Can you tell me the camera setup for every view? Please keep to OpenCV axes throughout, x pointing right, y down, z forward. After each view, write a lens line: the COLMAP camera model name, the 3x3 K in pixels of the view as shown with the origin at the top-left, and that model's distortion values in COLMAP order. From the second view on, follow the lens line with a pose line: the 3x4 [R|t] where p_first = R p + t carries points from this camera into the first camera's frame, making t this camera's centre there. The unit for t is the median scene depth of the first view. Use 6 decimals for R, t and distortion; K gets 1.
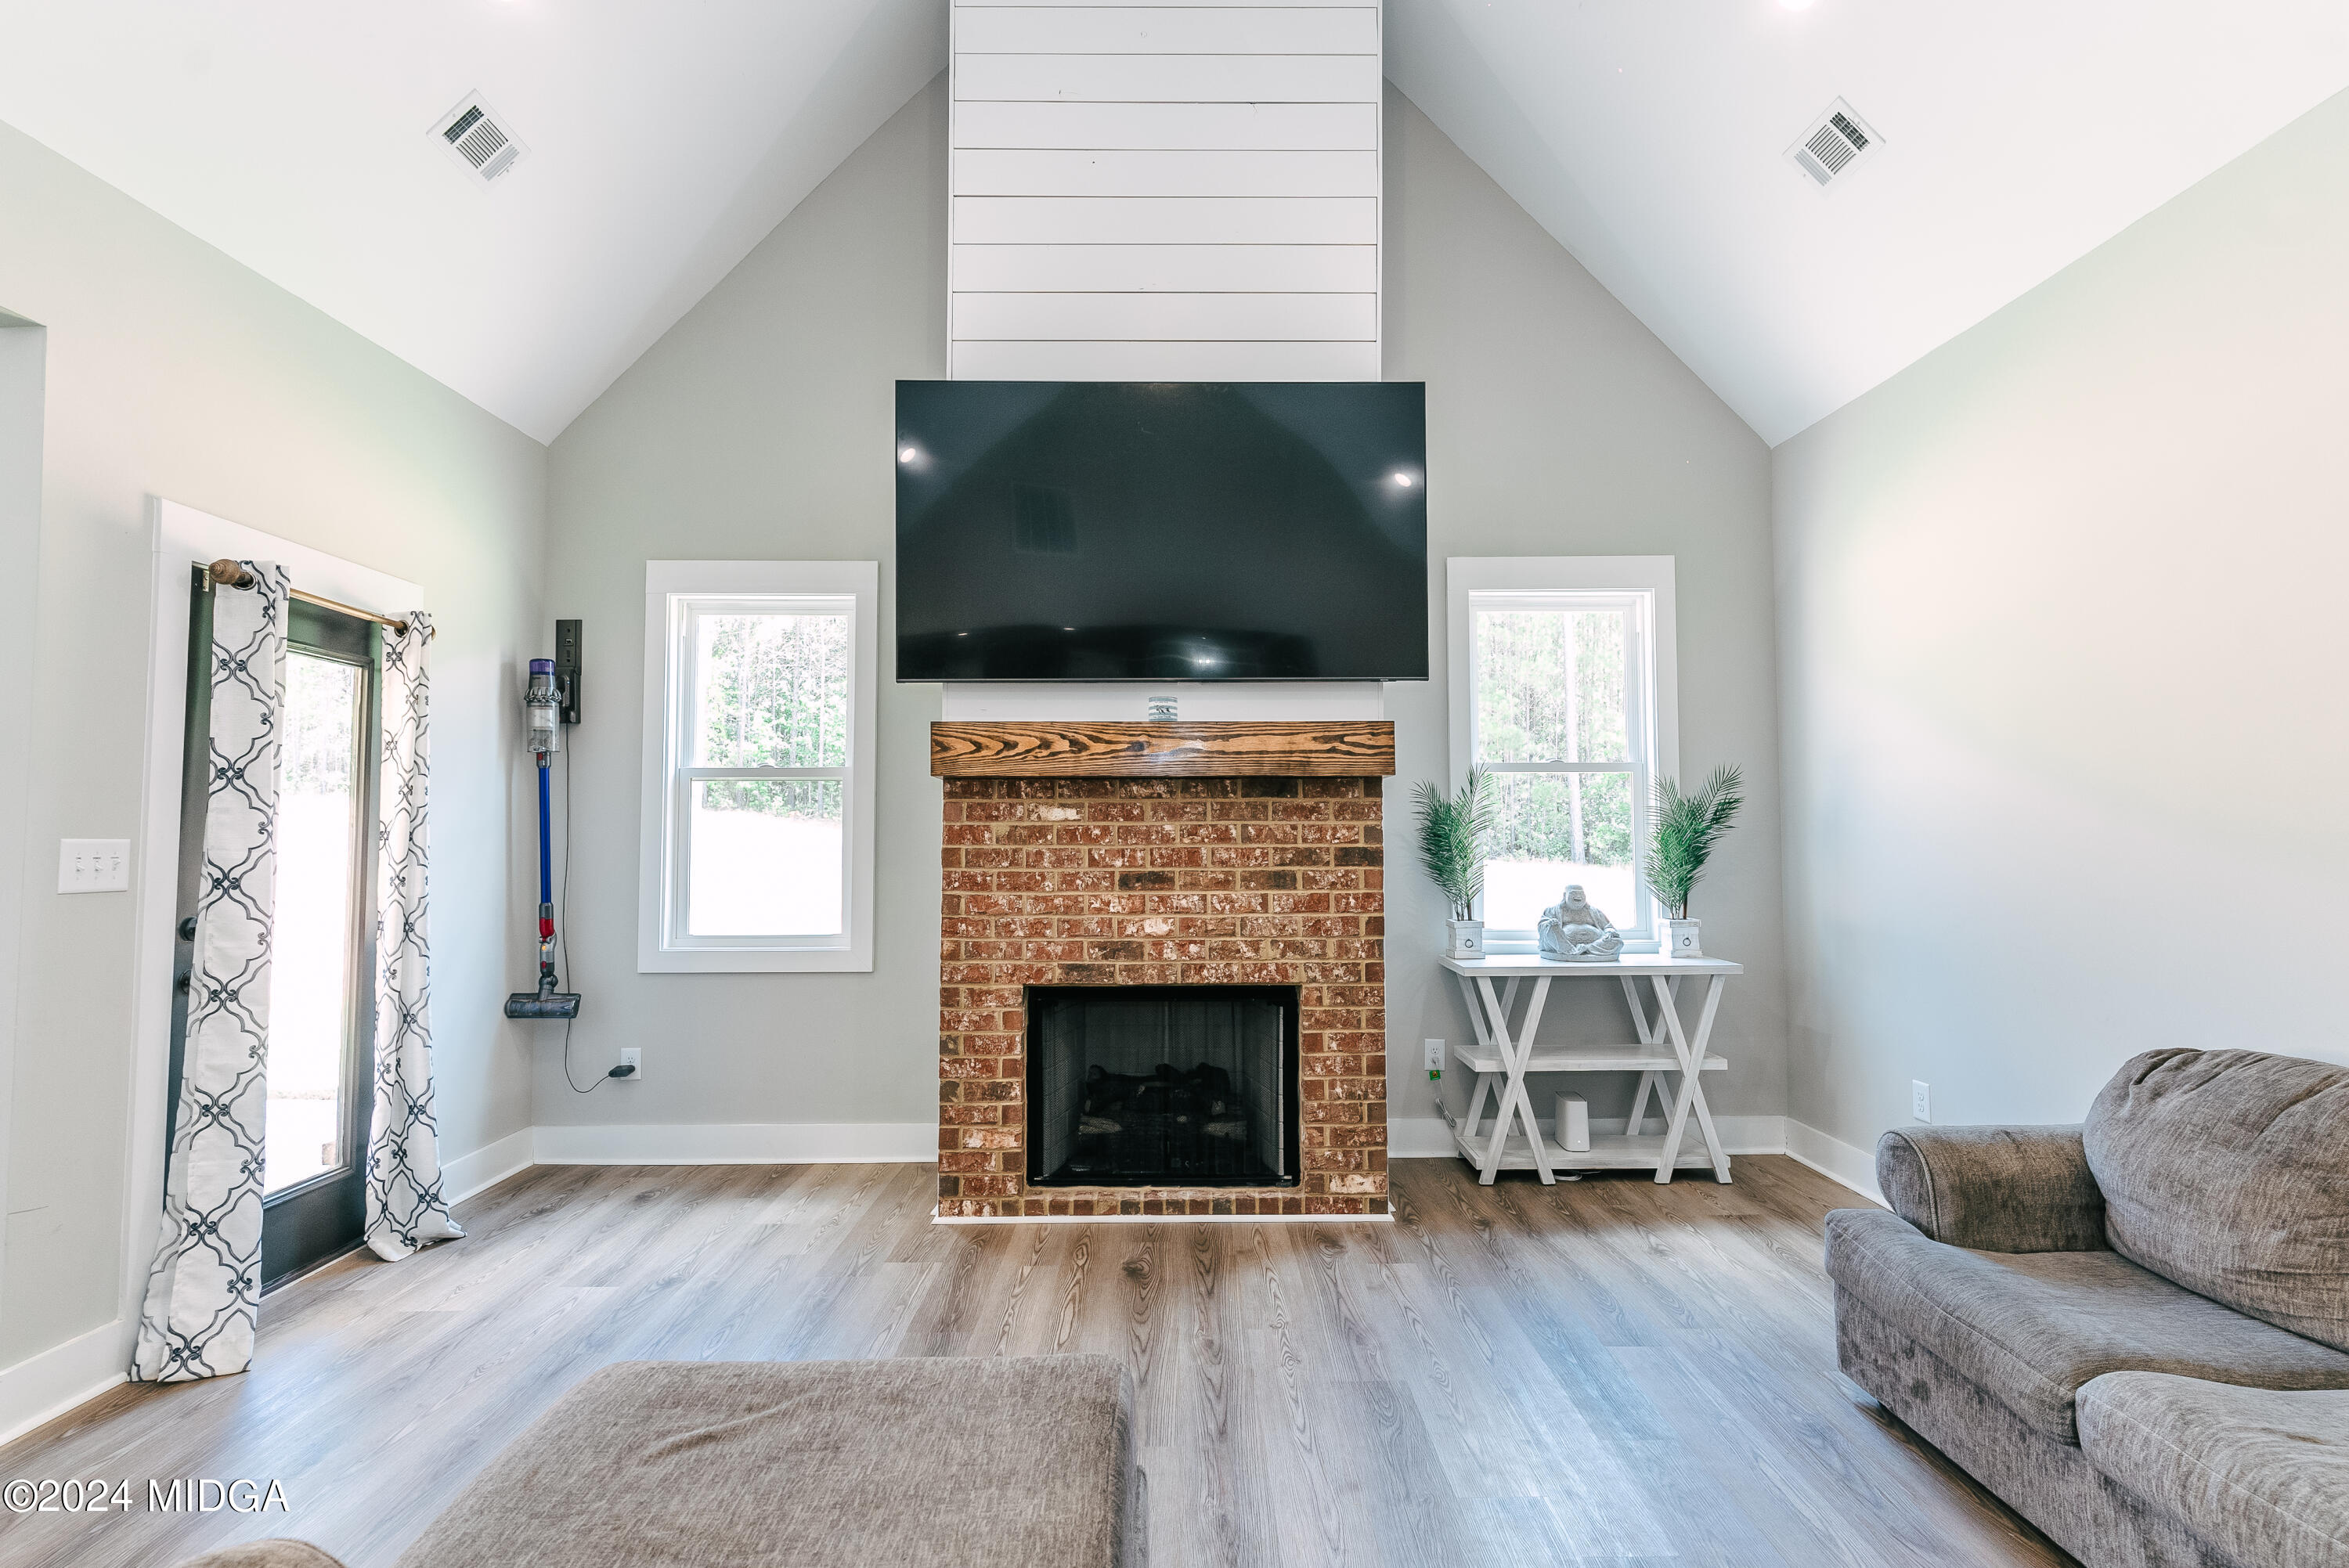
lens RADIAL K [[1115.1, 0, 1185.3], [0, 1115.1, 782.3], [0, 0, 1]] dist [-0.001636, 0.001188]
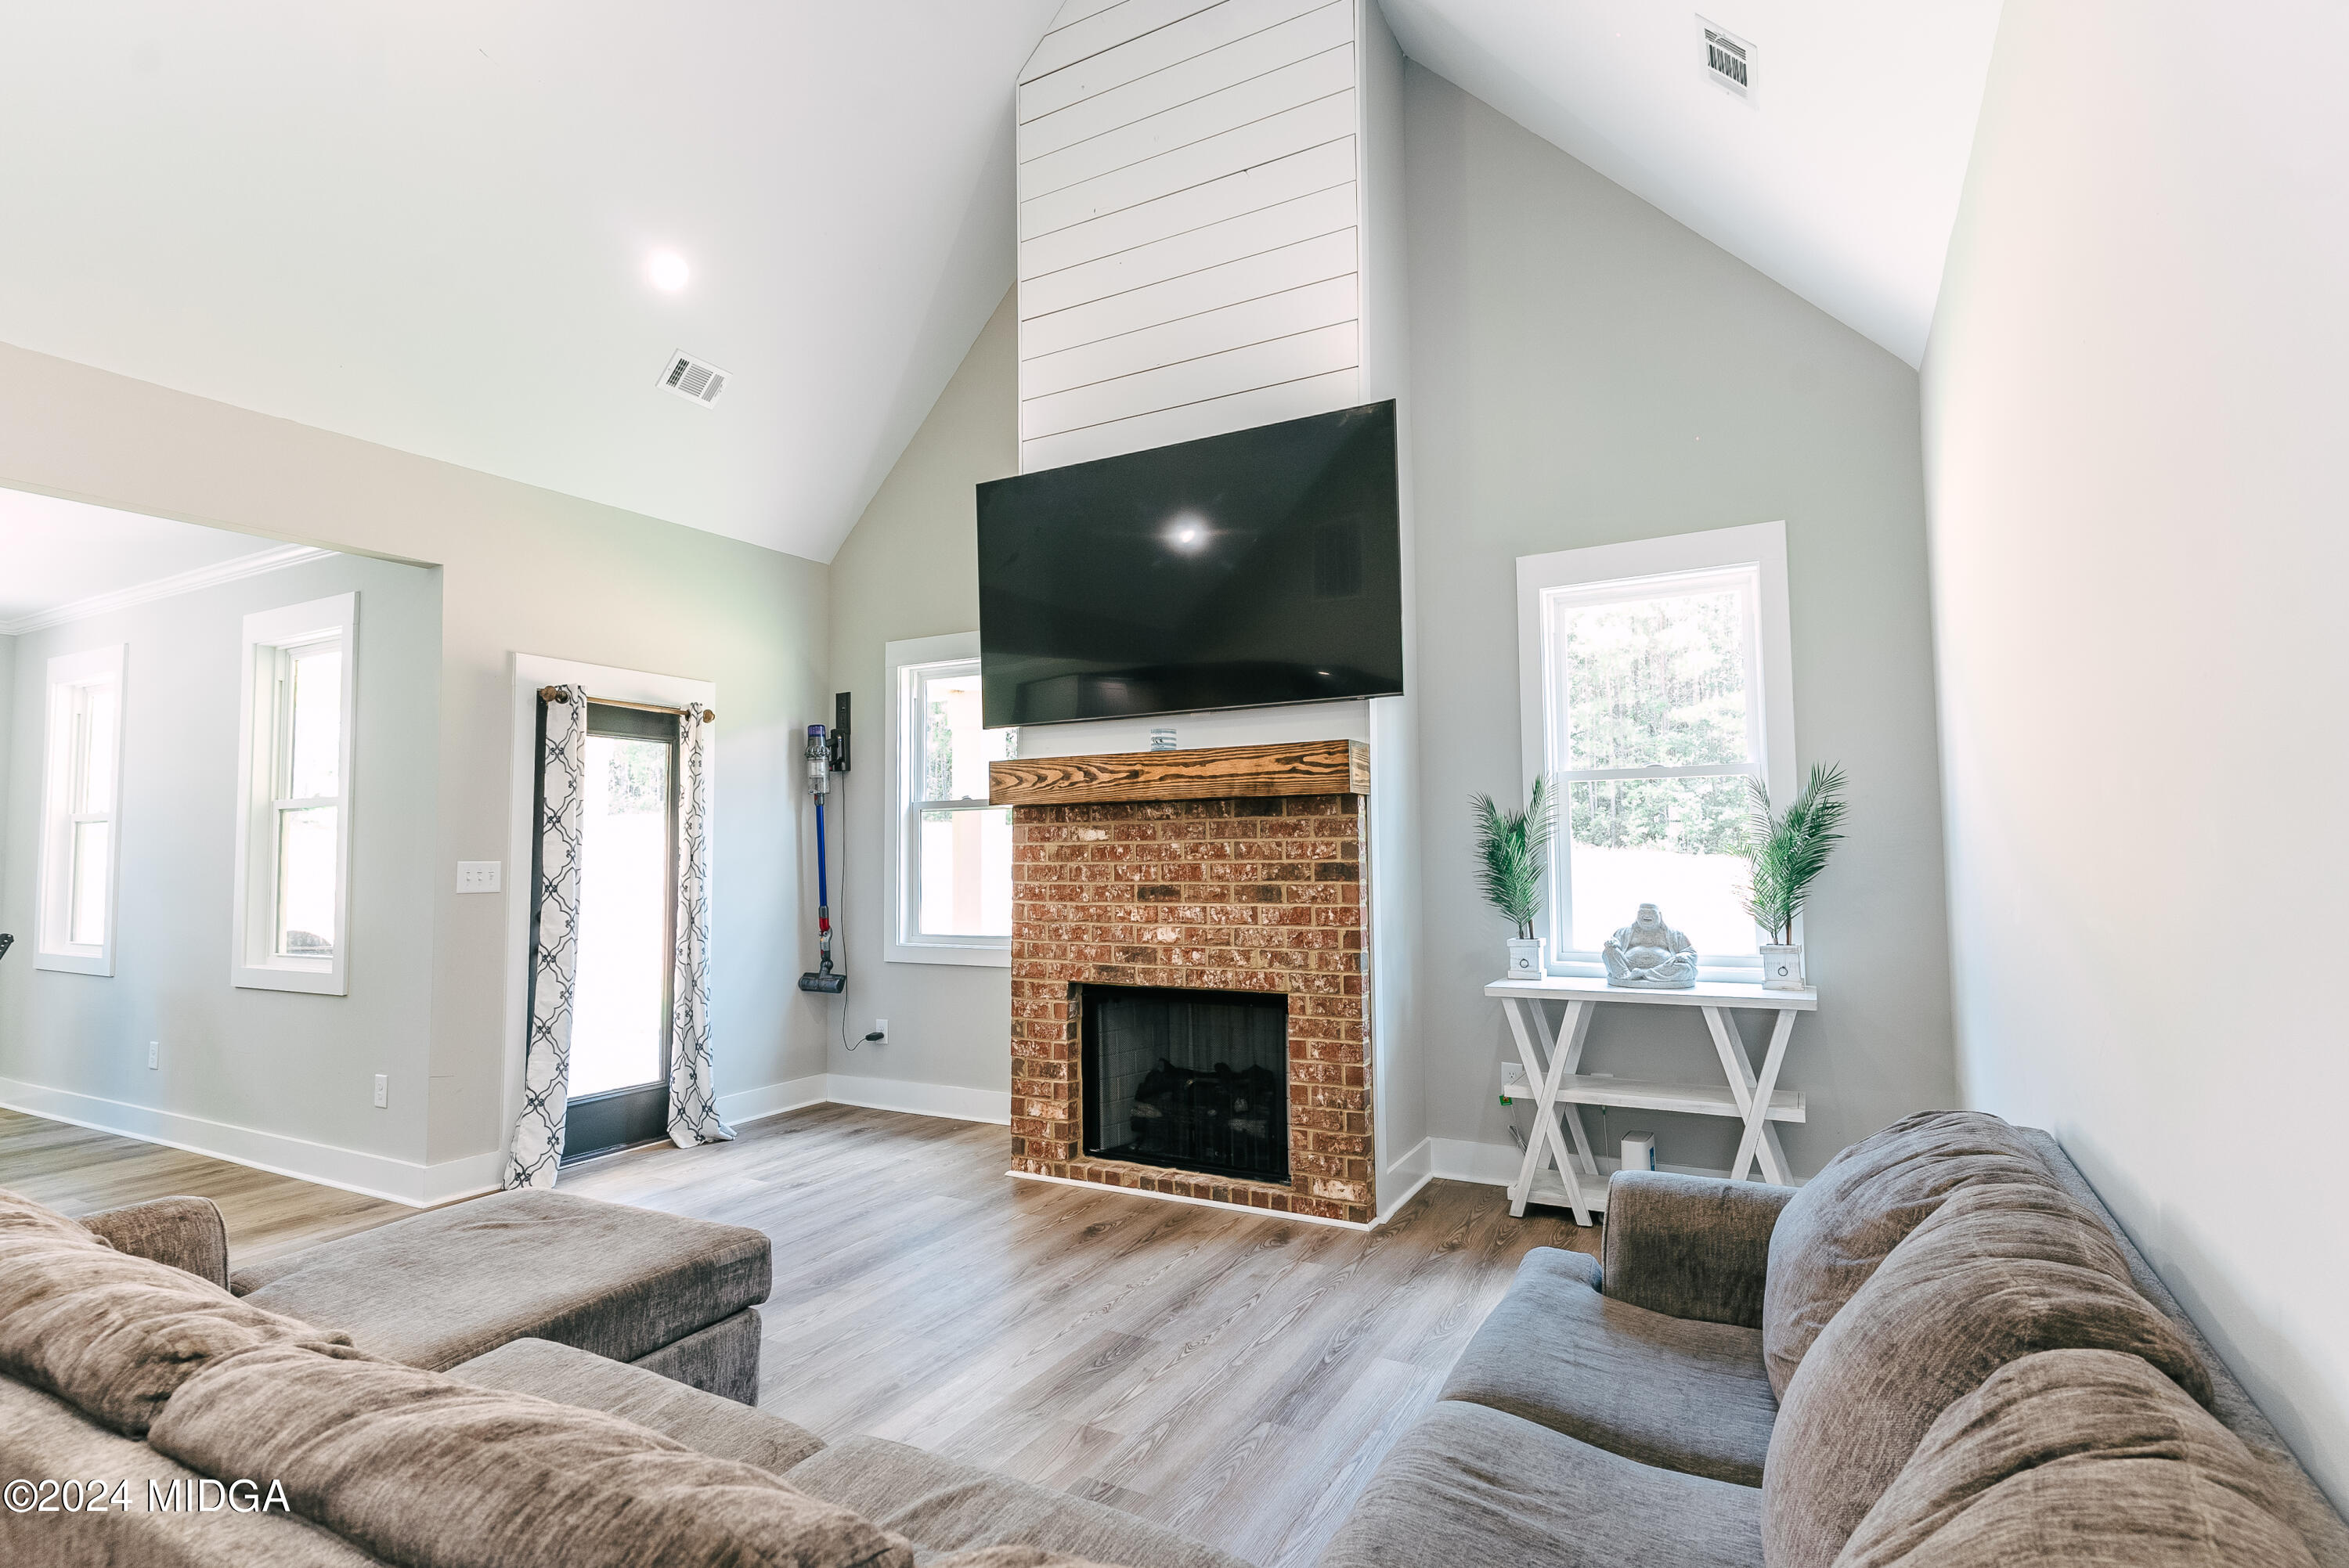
lens RADIAL K [[1159.5, 0, 1188.5], [0, 1159.5, 782.0], [0, 0, 1]] dist [-0.002514, 0.000212]
pose [[0.871469, -0.037665, -0.489003, 0.566824], [0.032699, 0.999290, -0.018696, -0.000786], [0.489360, 0.000303, 0.872082, -0.000803]]
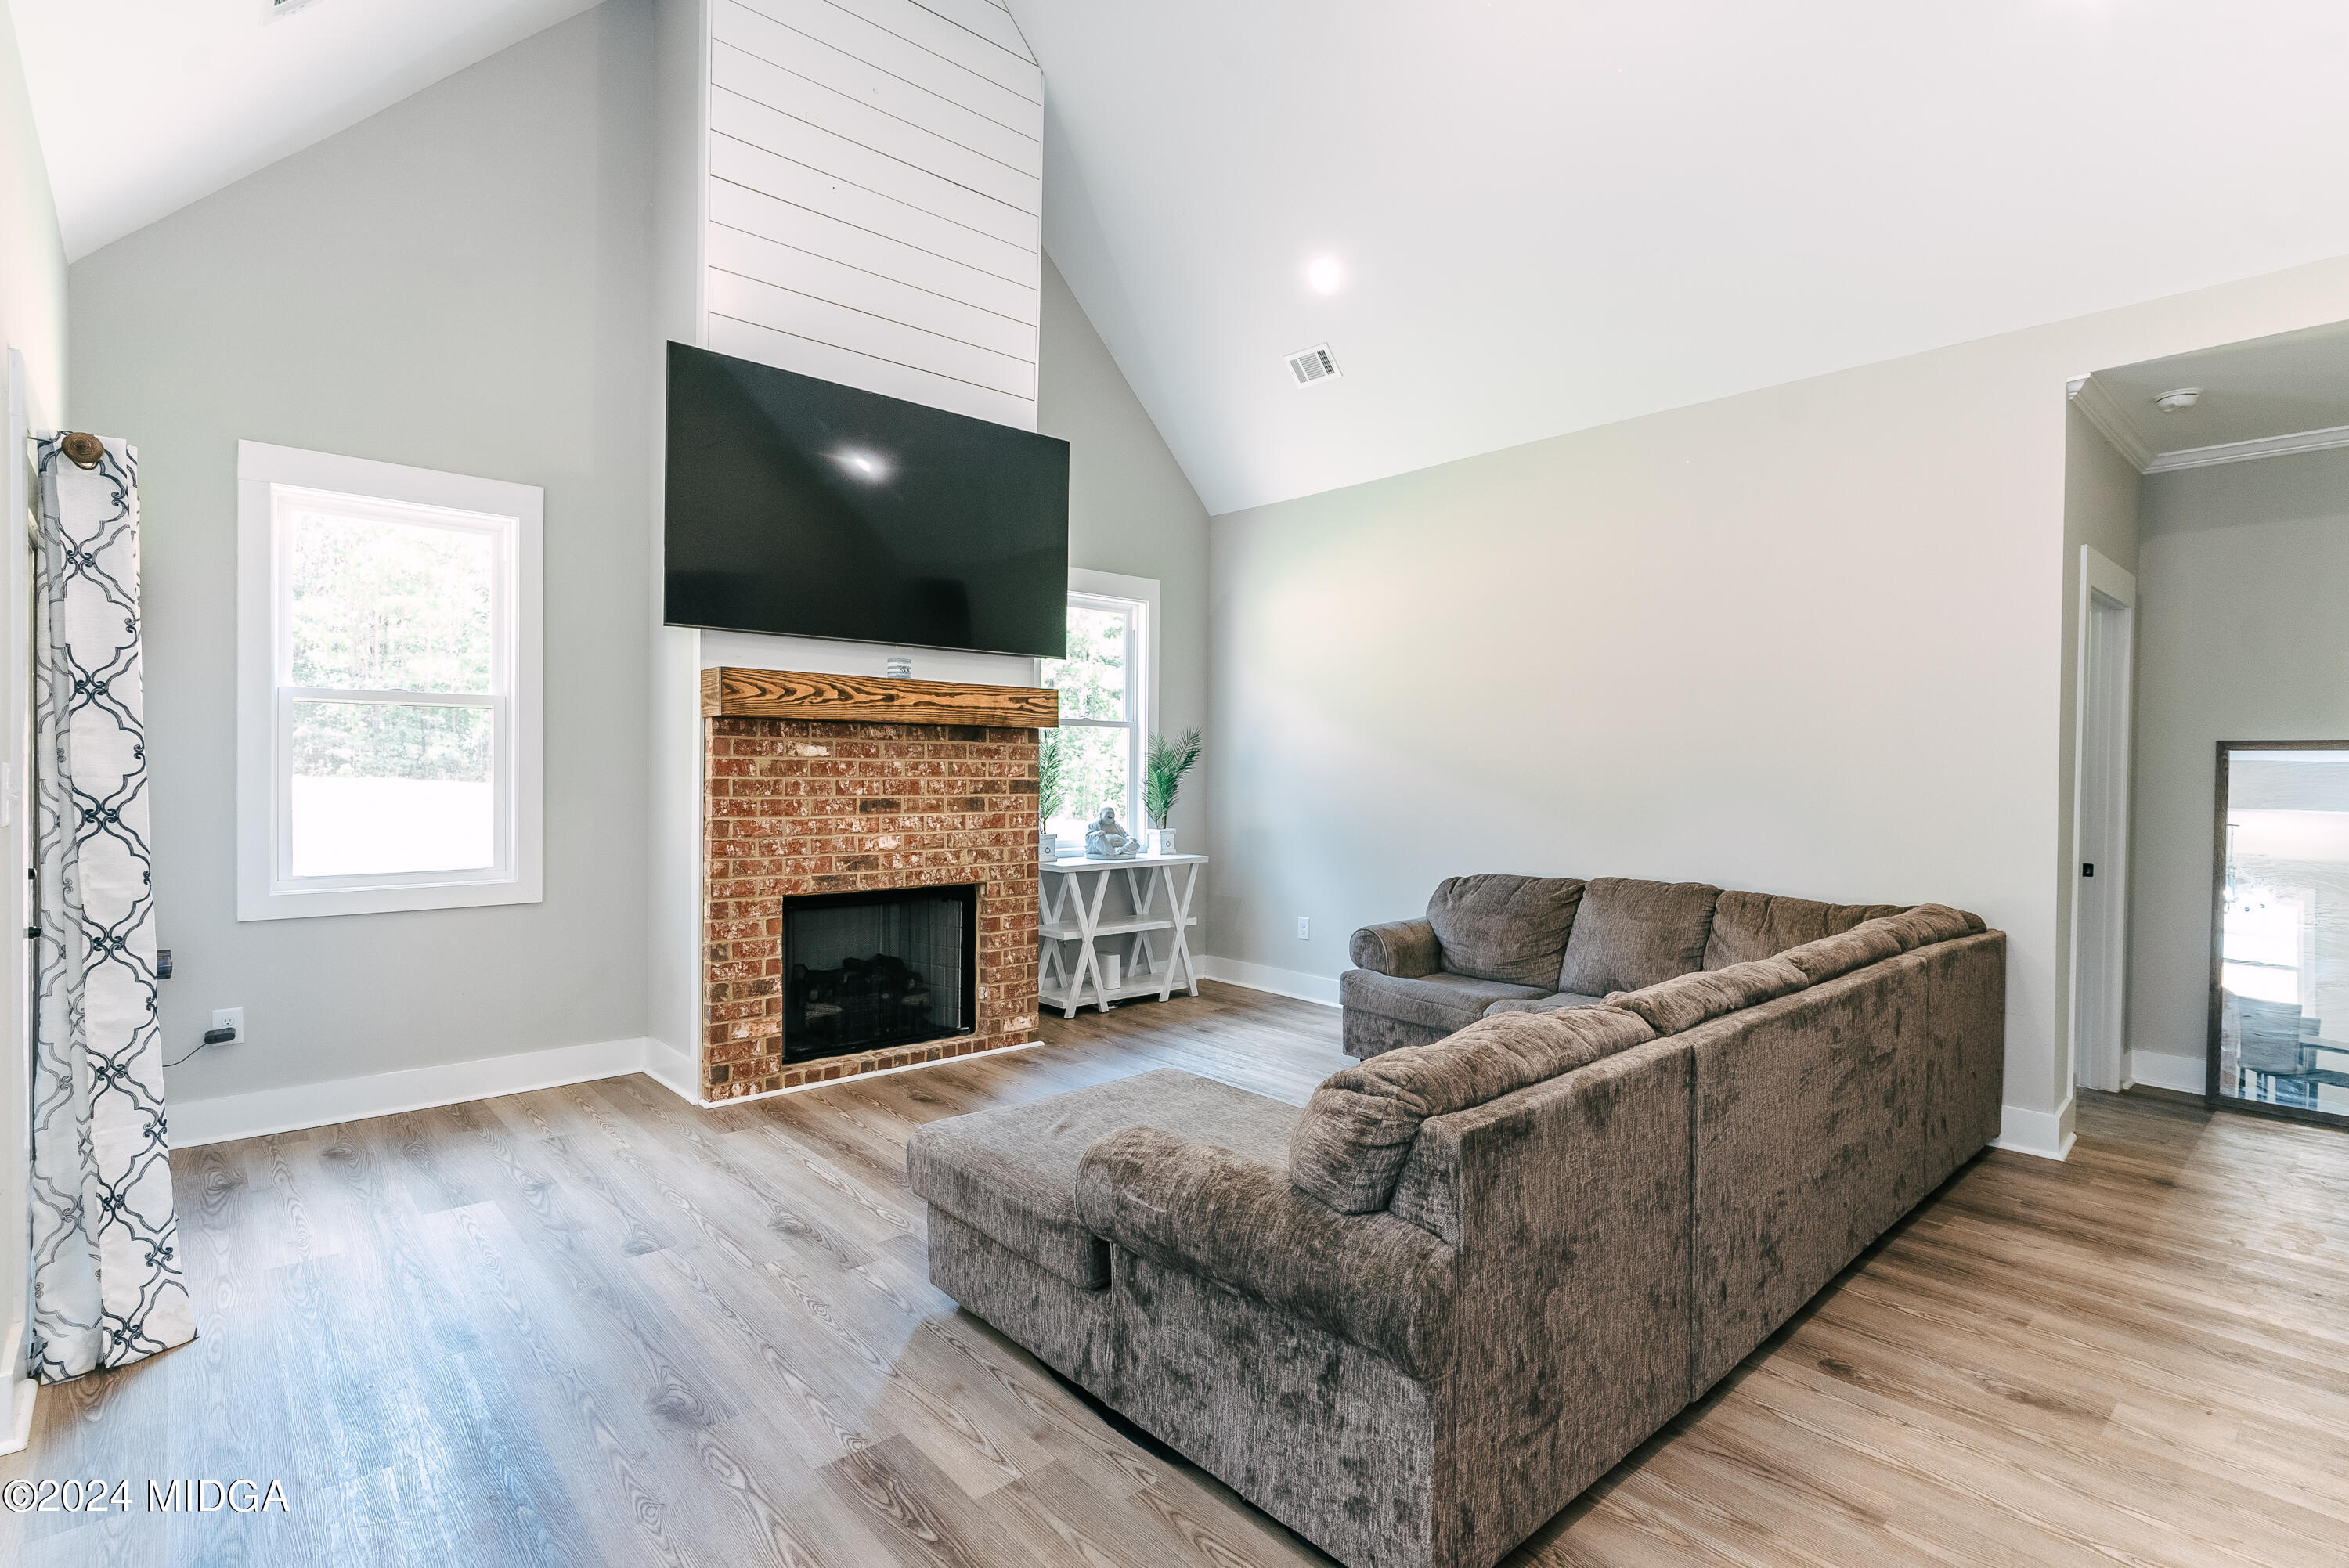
lens RADIAL K [[1115.1, 0, 1185.3], [0, 1115.1, 782.3], [0, 0, 1]] dist [-0.001636, 0.001188]
pose [[0.749775, 0.002570, 0.661688, -0.602943], [-0.040588, 0.998288, 0.042114, -0.004068], [-0.660447, -0.058432, 0.748595, -0.150998]]
